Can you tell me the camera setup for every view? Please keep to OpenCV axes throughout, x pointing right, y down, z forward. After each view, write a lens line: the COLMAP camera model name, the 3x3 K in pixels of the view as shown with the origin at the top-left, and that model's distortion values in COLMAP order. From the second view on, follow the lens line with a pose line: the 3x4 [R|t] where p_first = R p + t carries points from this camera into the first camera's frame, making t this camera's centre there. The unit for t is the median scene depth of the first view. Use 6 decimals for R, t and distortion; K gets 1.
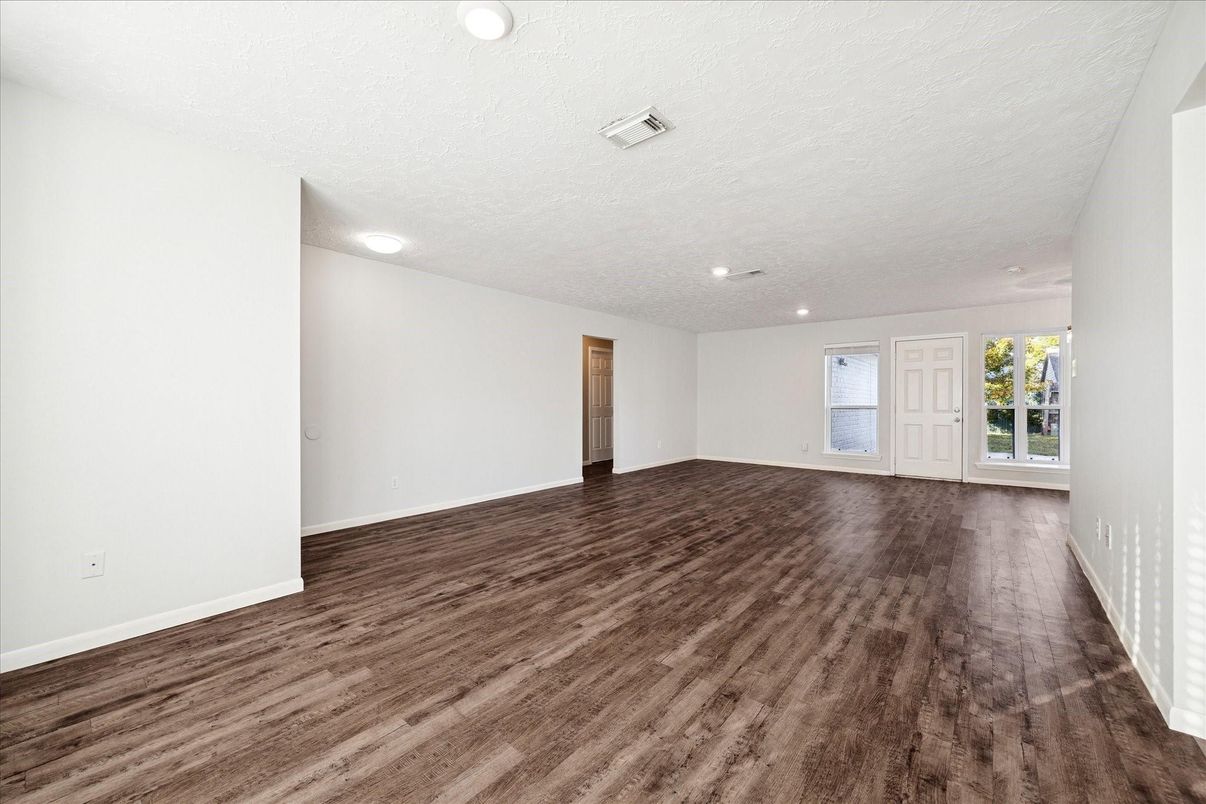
lens RADIAL K [[466.2, 0, 601.2], [0, 466.2, 408.7], [0, 0, 1]] dist [-0.006672, 0.000216]
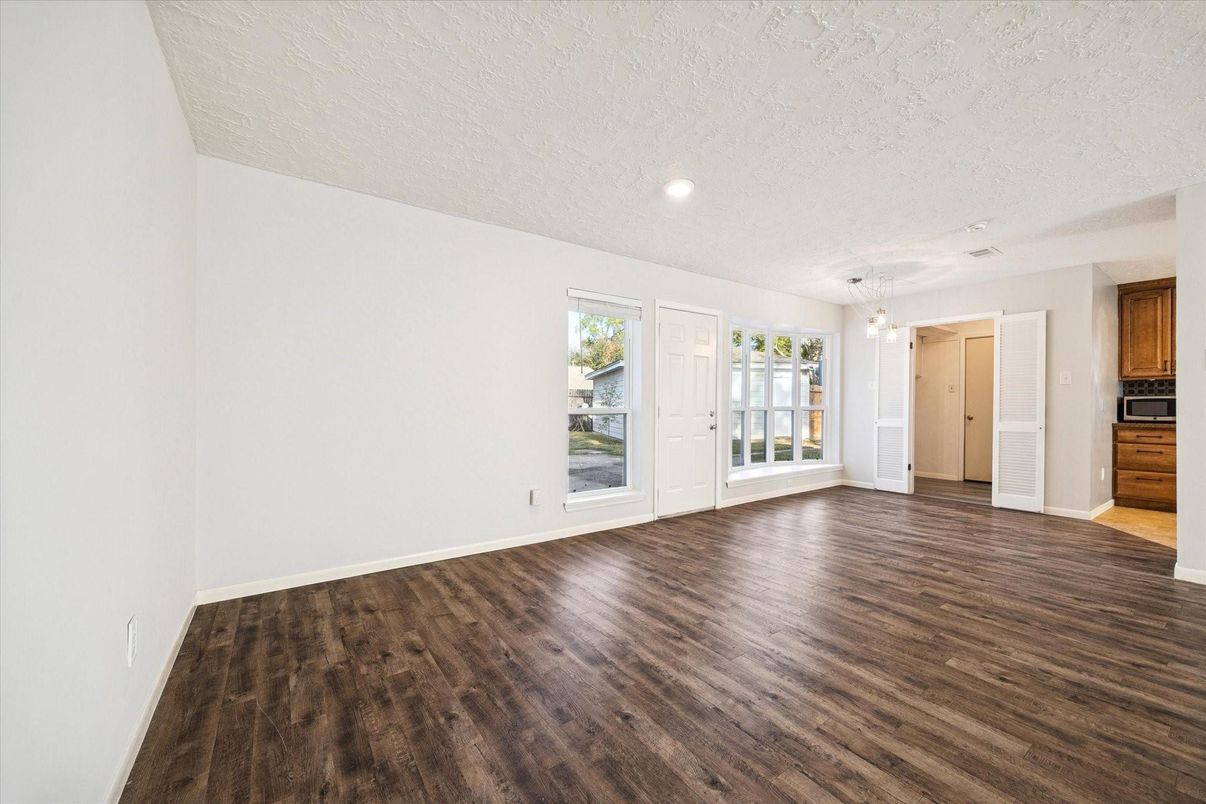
lens RADIAL K [[470.8, 0, 613.5], [0, 470.8, 408.6], [0, 0, 1]] dist [-0.002528, -0.000706]
pose [[0.250997, 0.004299, 0.967978, -0.002785], [0.012751, 0.999889, -0.007747, -0.005161], [-0.967904, 0.014288, 0.250914, 2.112644]]
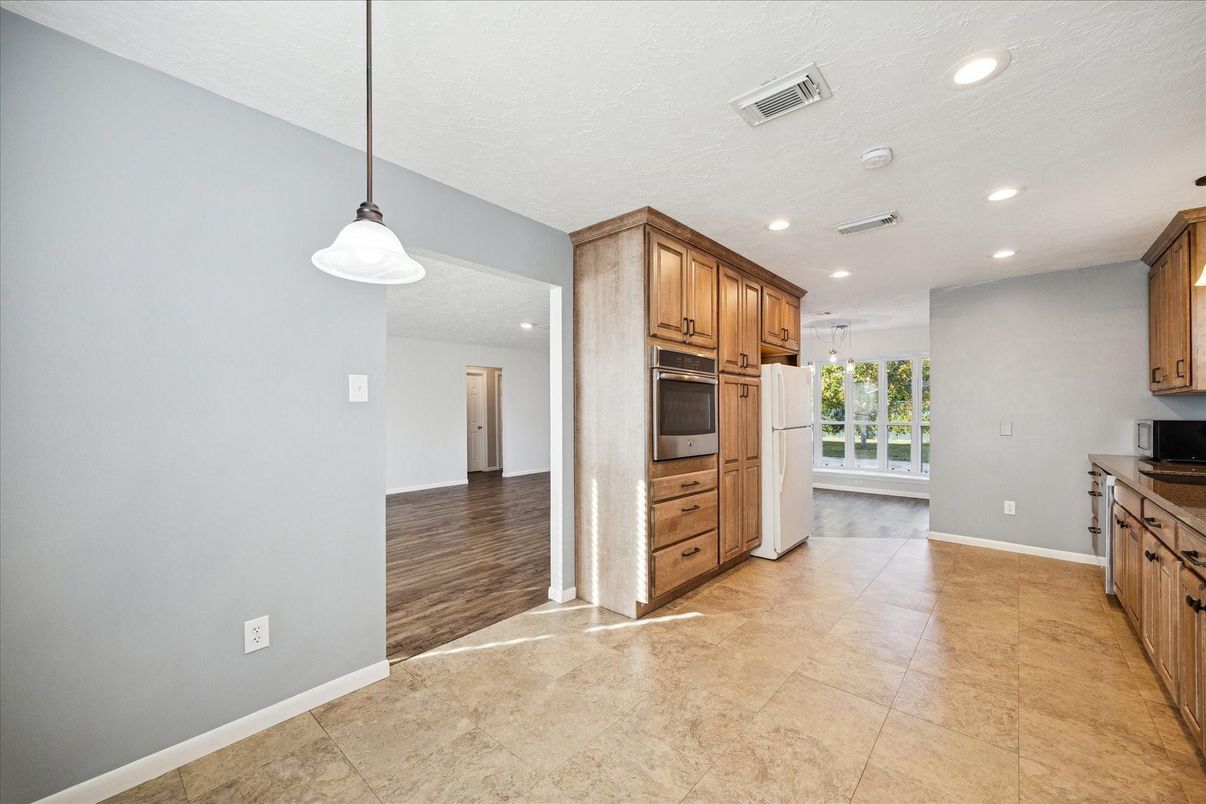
lens RADIAL K [[470.8, 0, 599.5], [0, 470.8, 414.5], [0, 0, 1]] dist [-0.002528, -0.000706]
pose [[0.999261, 0.003173, -0.038317, 0.780292], [-0.003478, 0.999963, -0.007901, -0.036798], [0.038290, 0.008029, 0.999234, -0.507263]]
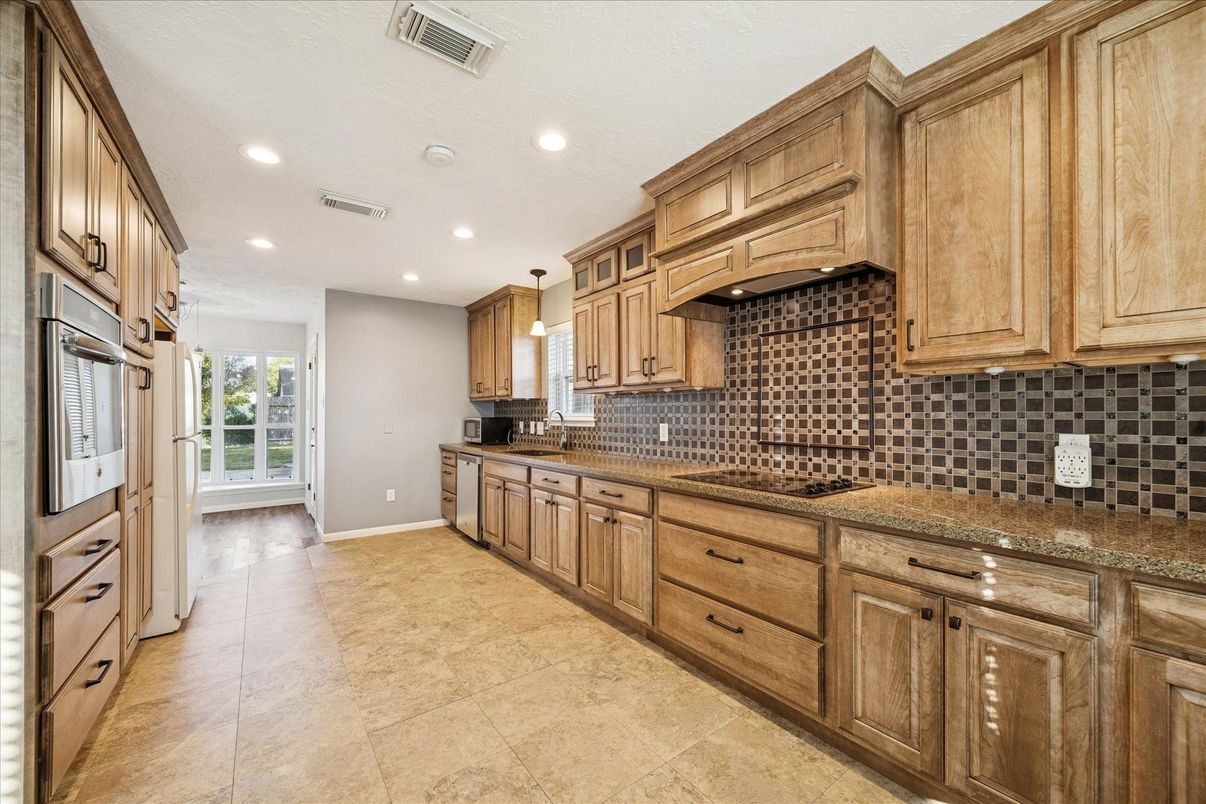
lens RADIAL K [[470.8, 0, 617.3], [0, 470.8, 418.9], [0, 0, 1]] dist [-0.002528, -0.000706]
pose [[0.227559, -0.012563, 0.973683, 0.550799], [0.016938, 0.999817, 0.008942, -0.039284], [-0.973617, 0.014458, 0.227730, -0.205624]]
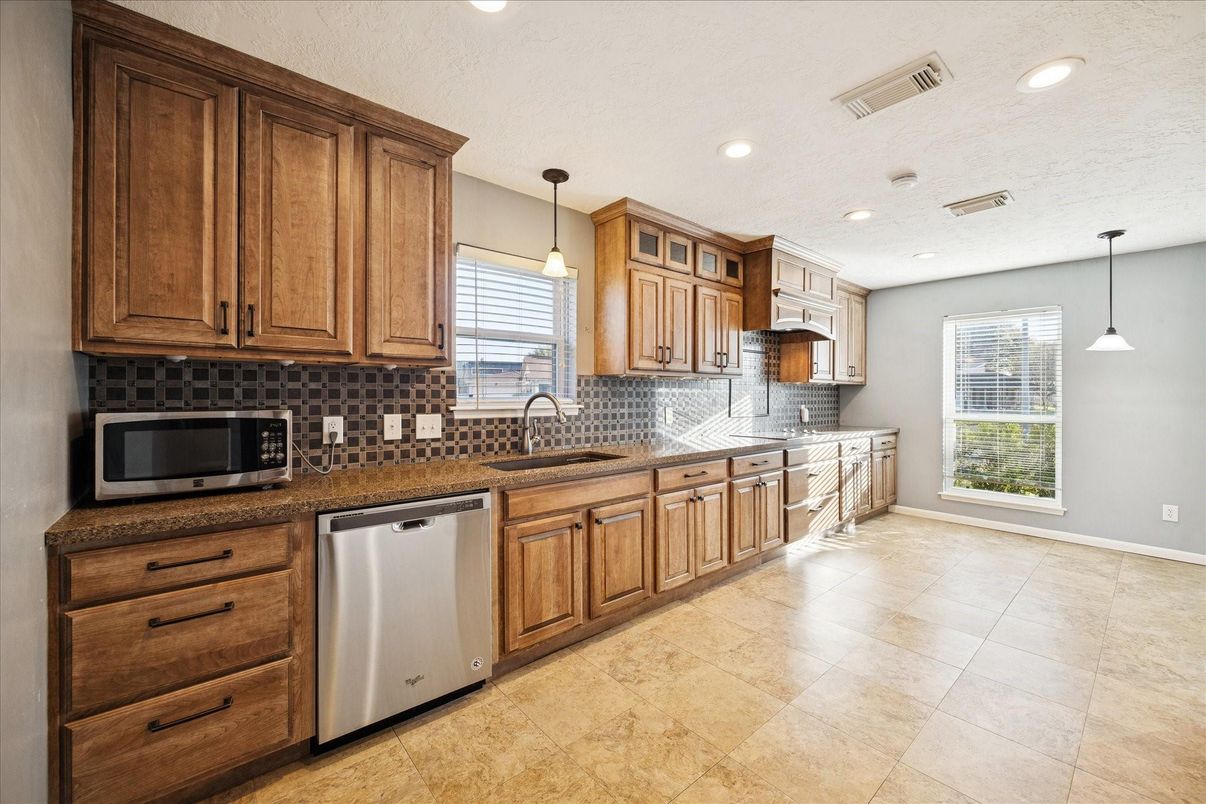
lens RADIAL K [[470.8, 0, 621.3], [0, 470.8, 403.0], [0, 0, 1]] dist [-0.002528, -0.000706]
pose [[-0.987528, 0.002524, 0.157424, 1.535640], [0.005795, 0.999777, 0.020322, -0.053038], [-0.157337, 0.020981, -0.987322, 1.113416]]
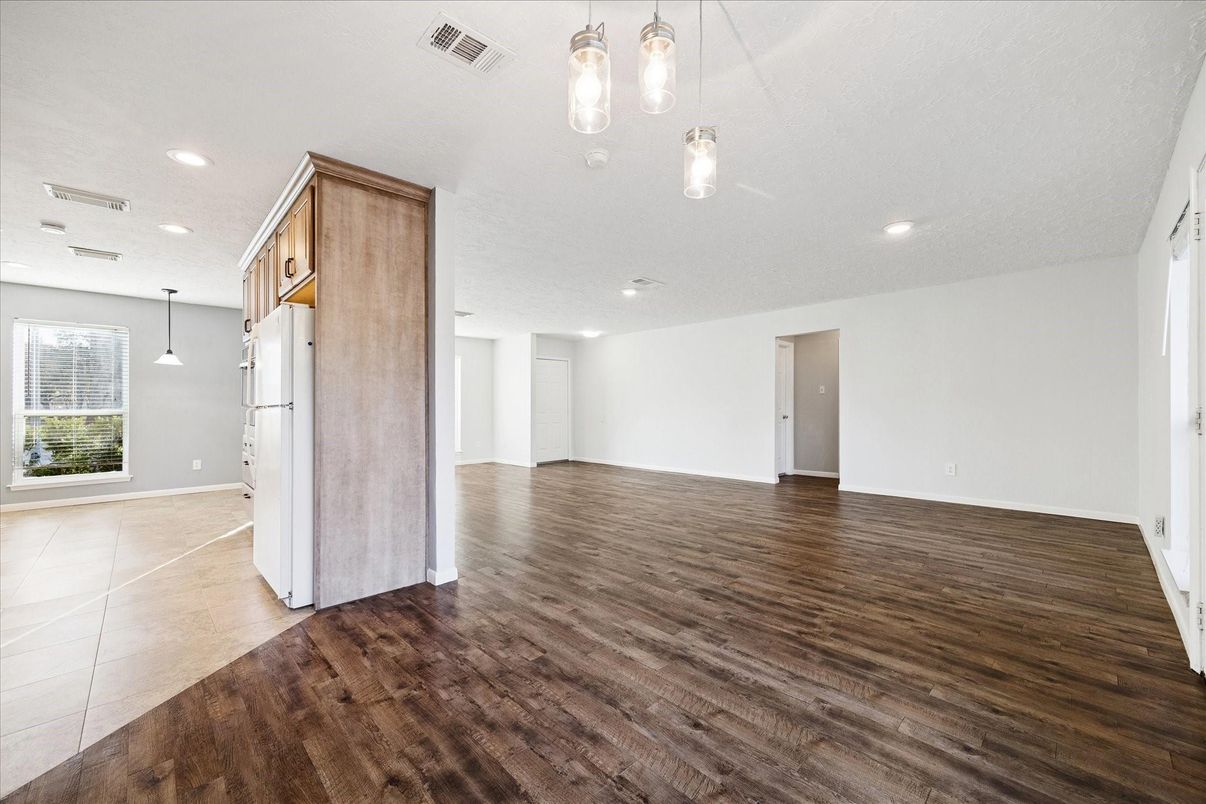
lens RADIAL K [[470.8, 0, 585.3], [0, 470.8, 390.5], [0, 0, 1]] dist [-0.002528, -0.000706]
pose [[-0.130274, -0.026036, -0.991136, 2.140416], [-0.008970, 0.999645, -0.025081, -0.018142], [0.991437, 0.005623, -0.130462, 1.636958]]
